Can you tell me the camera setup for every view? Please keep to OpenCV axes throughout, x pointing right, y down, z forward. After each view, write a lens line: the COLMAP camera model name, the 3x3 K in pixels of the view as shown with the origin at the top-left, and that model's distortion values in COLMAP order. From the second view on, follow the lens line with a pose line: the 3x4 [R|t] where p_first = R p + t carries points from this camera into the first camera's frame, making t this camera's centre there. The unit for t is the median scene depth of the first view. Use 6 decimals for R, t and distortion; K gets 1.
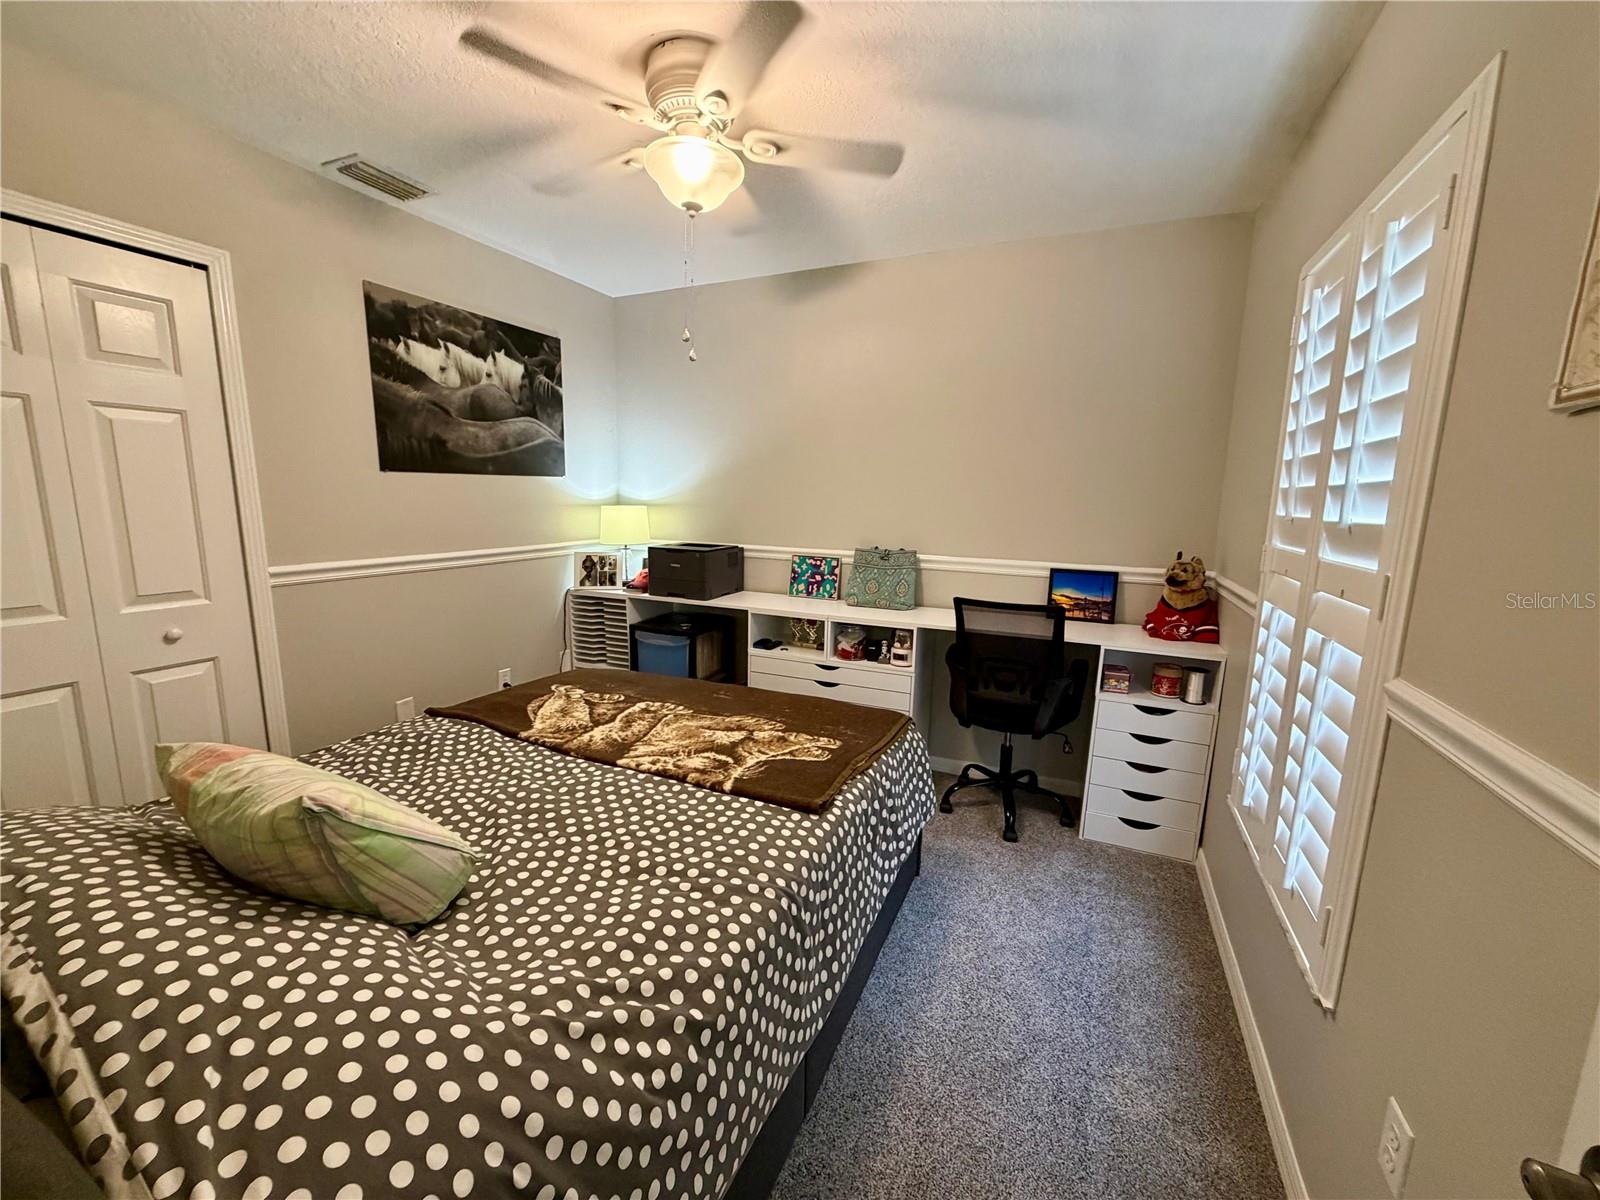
lens RADIAL K [[636.2, 0, 793.1], [0, 636.2, 600.4], [0, 0, 1]] dist [0.000431, -0.000118]
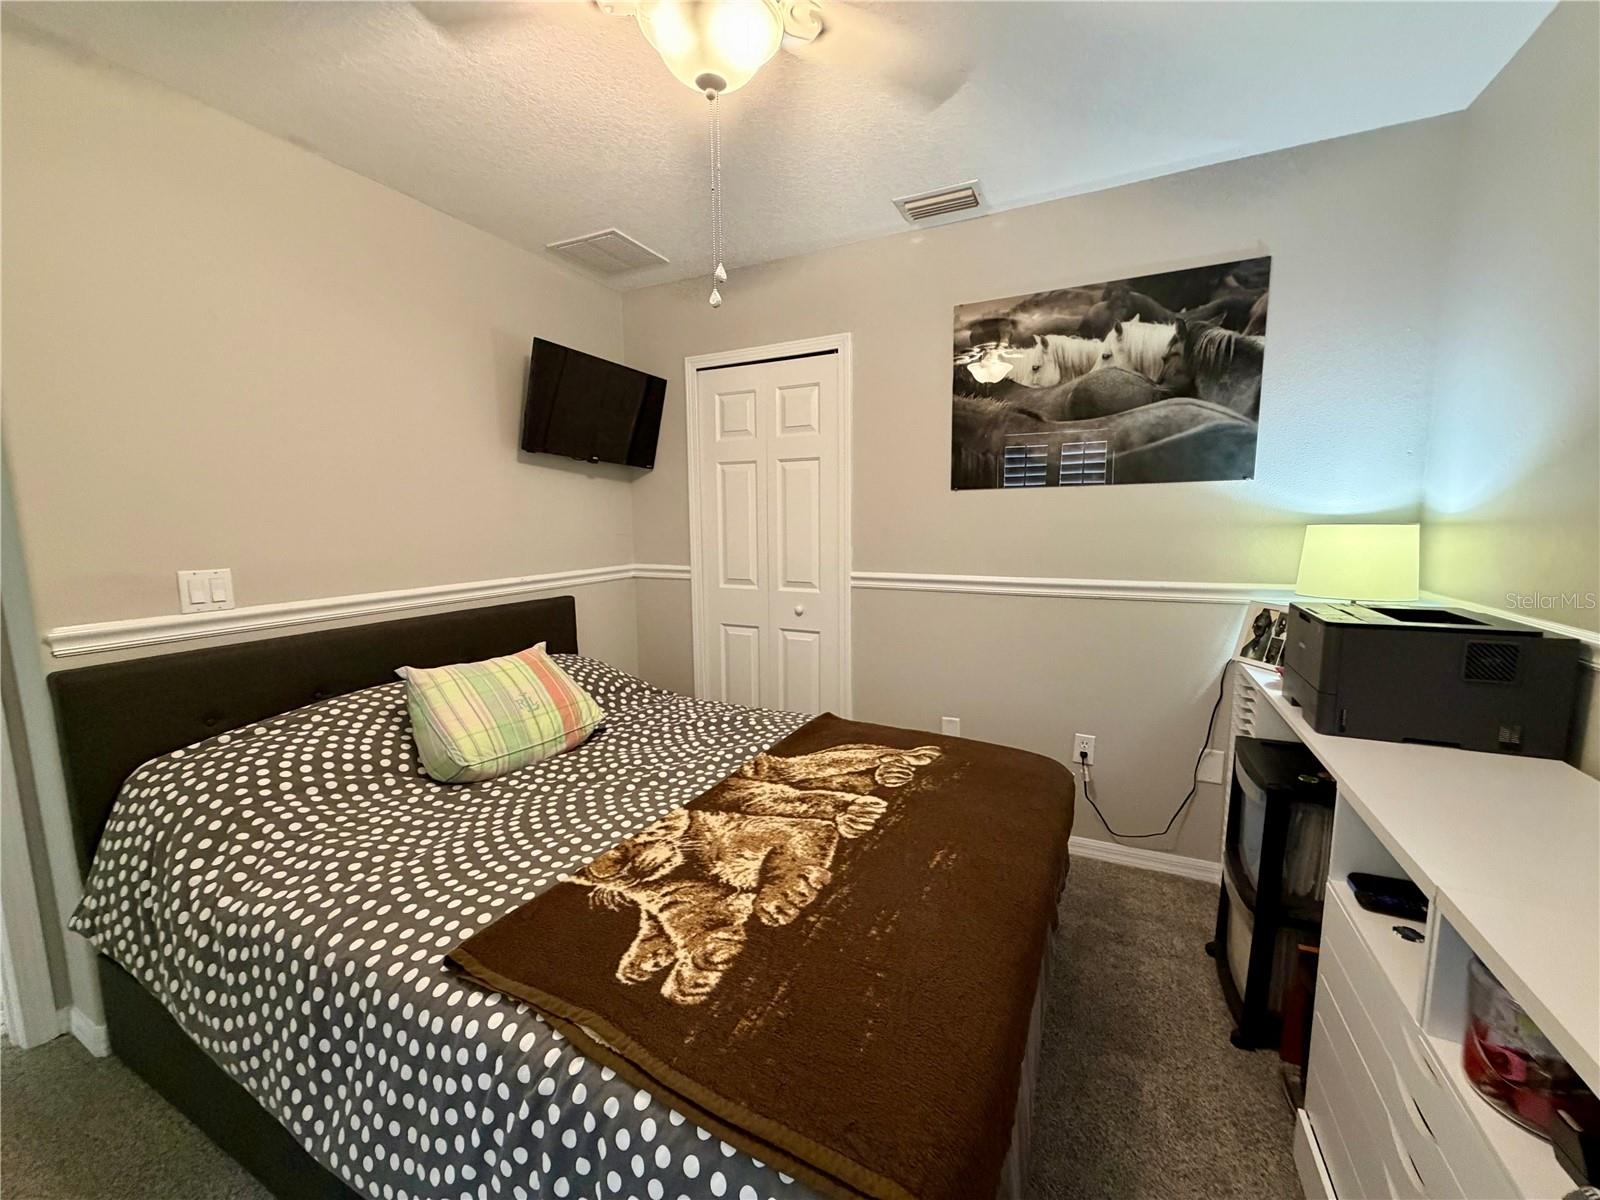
lens RADIAL K [[636.2, 0, 793.1], [0, 636.2, 600.4], [0, 0, 1]] dist [0.000431, -0.000118]
pose [[-0.037629, 0.110141, -0.993203, 0.376584], [-0.156434, 0.981004, 0.114715, -0.102596], [0.986971, 0.159687, -0.019685, 0.762686]]
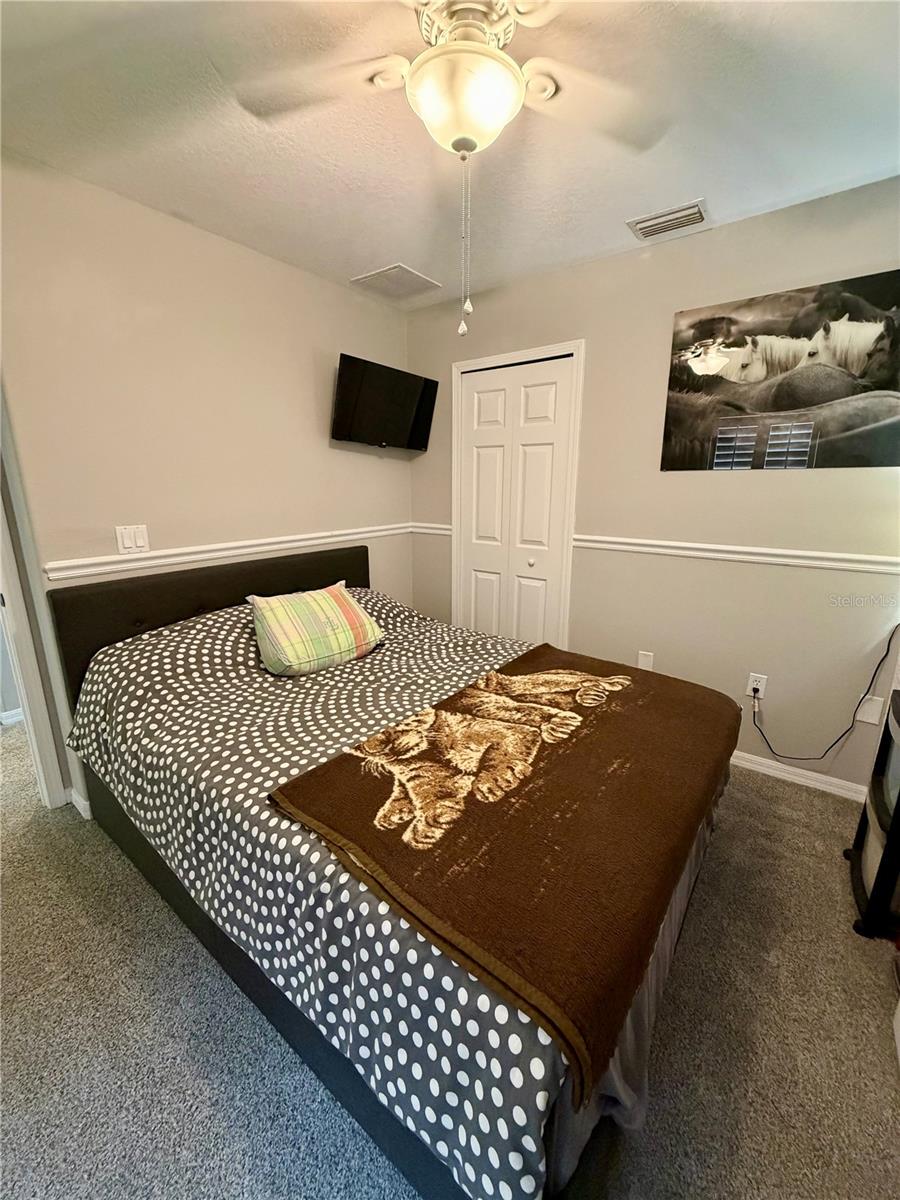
lens RADIAL K [[477.1, 0, 450.4], [0, 477.1, 594.5], [0, 0, 1]] dist [0.000431, -0.000118]
pose [[-0.218553, 0.207581, -0.953491, 0.371434], [-0.165873, 0.954990, 0.245927, -0.127534], [0.961624, 0.211906, -0.174284, 0.781601]]
